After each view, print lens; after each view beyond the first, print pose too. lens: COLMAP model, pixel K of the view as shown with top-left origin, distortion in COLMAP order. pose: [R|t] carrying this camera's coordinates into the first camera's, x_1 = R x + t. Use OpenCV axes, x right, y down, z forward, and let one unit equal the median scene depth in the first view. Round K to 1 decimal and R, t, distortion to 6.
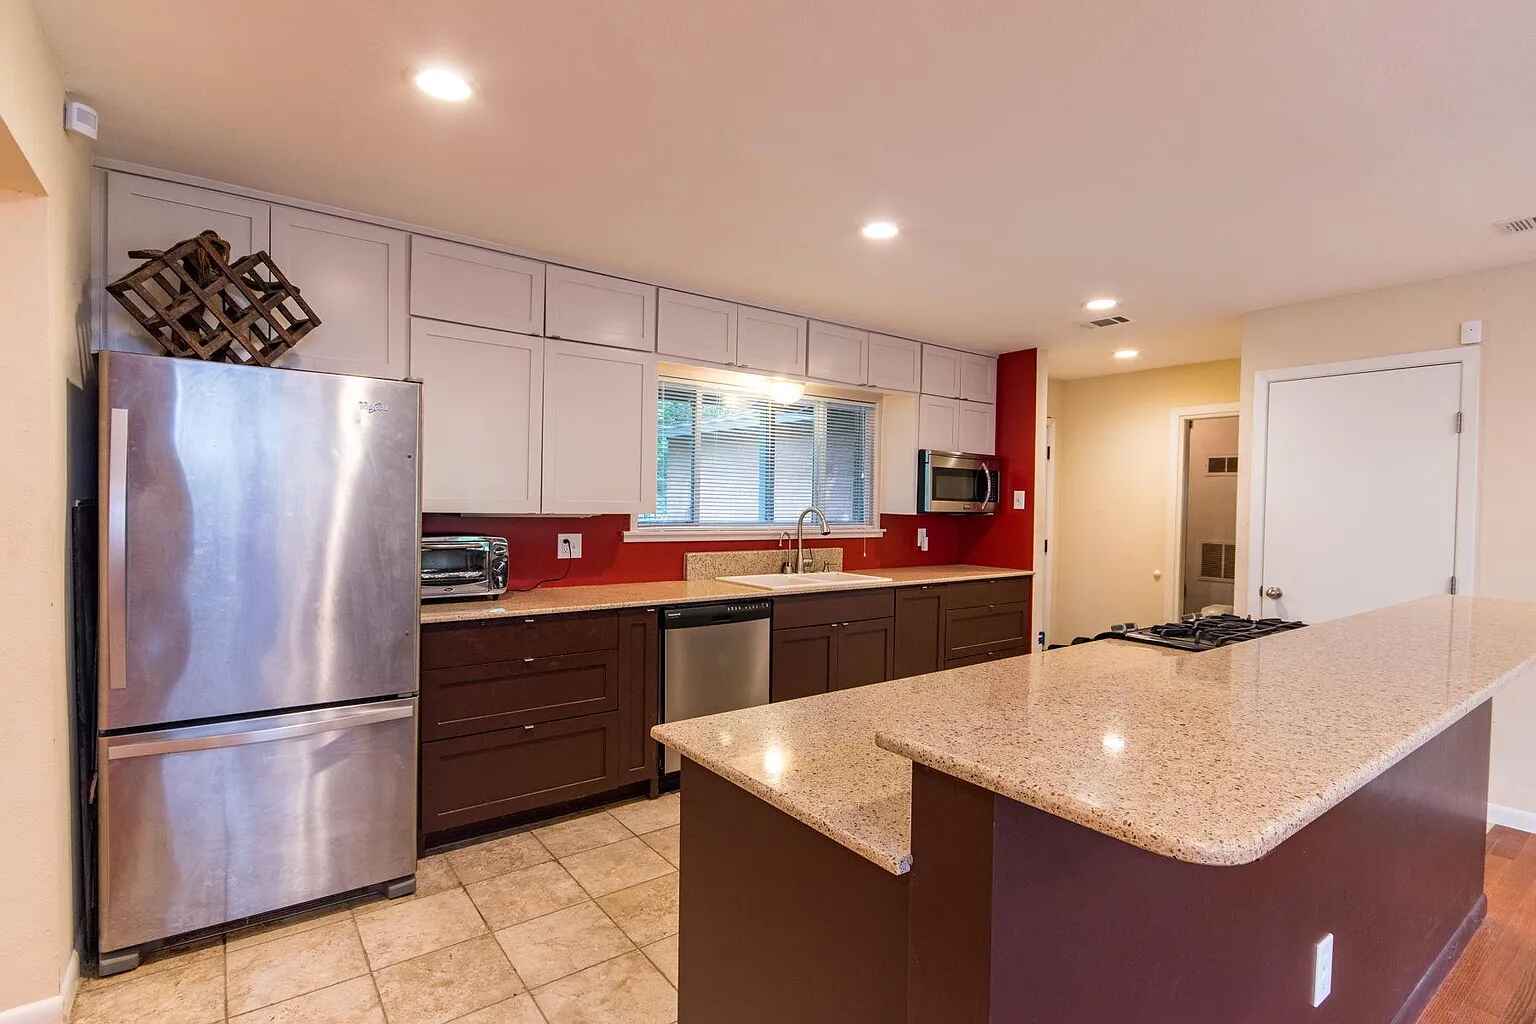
lens RADIAL K [[723.7, 0, 768.0], [0, 723.7, 512.0], [0, 0, 1]] dist [0.000678, 0.000021]
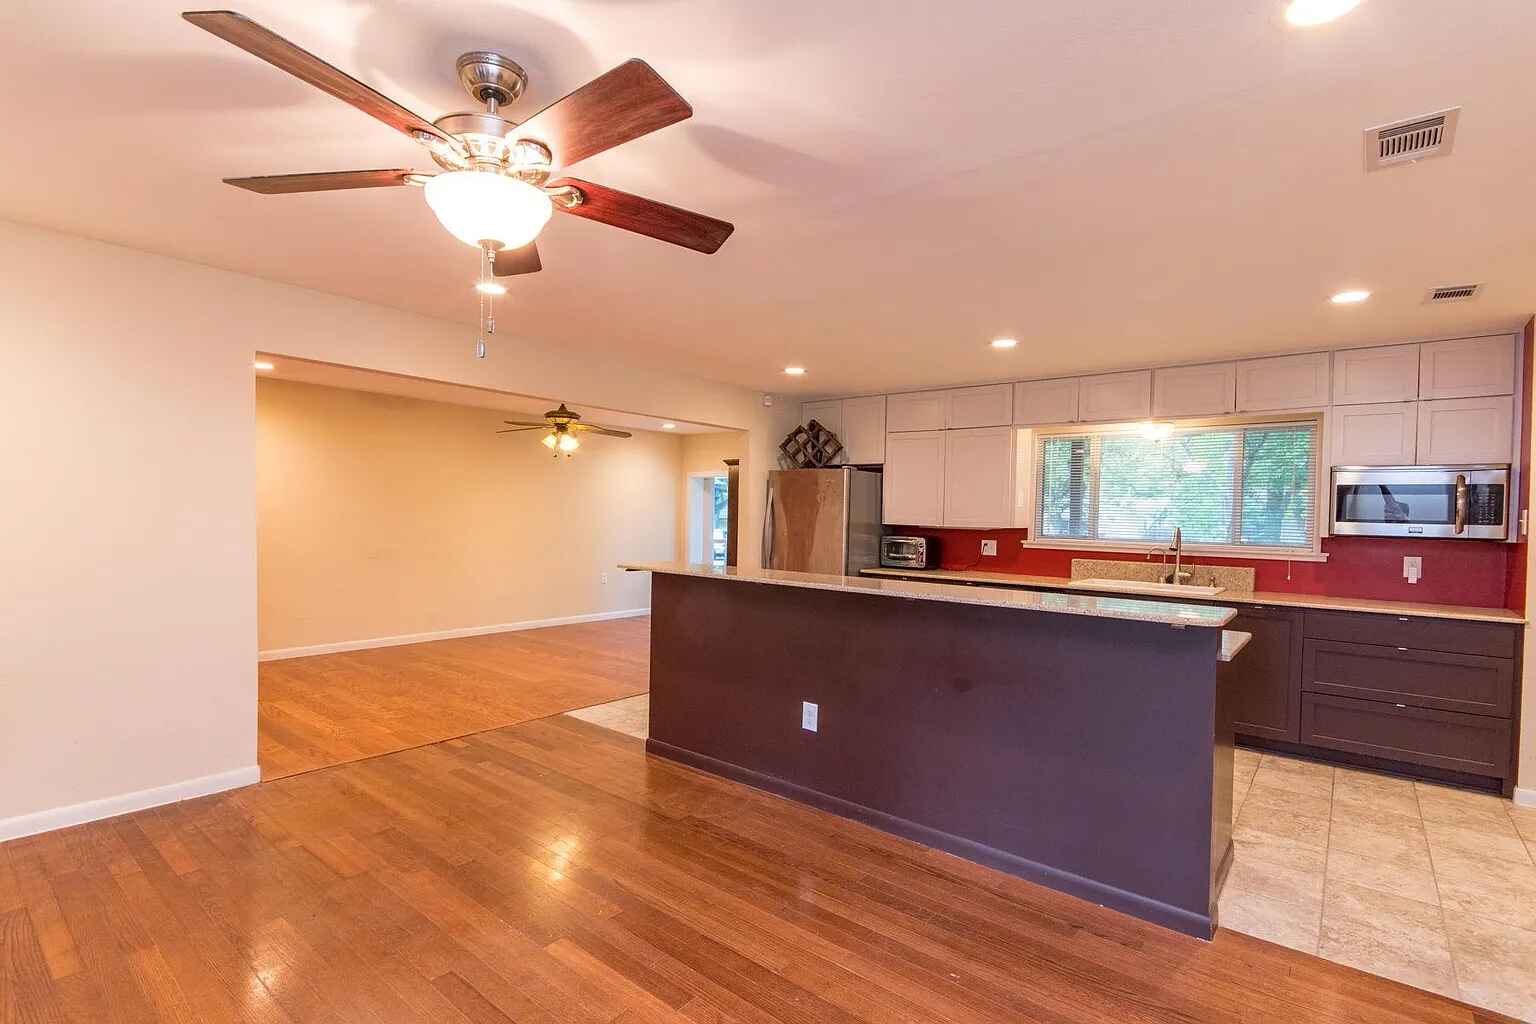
lens RADIAL K [[723.7, 0, 768.0], [0, 723.7, 512.0], [0, 0, 1]] dist [0.000678, 0.000021]
pose [[0.239806, -0.008837, -0.970781, 1.077502], [-0.024757, 0.999578, -0.015215, 0.002810], [0.970505, 0.027683, 0.239486, 0.096508]]
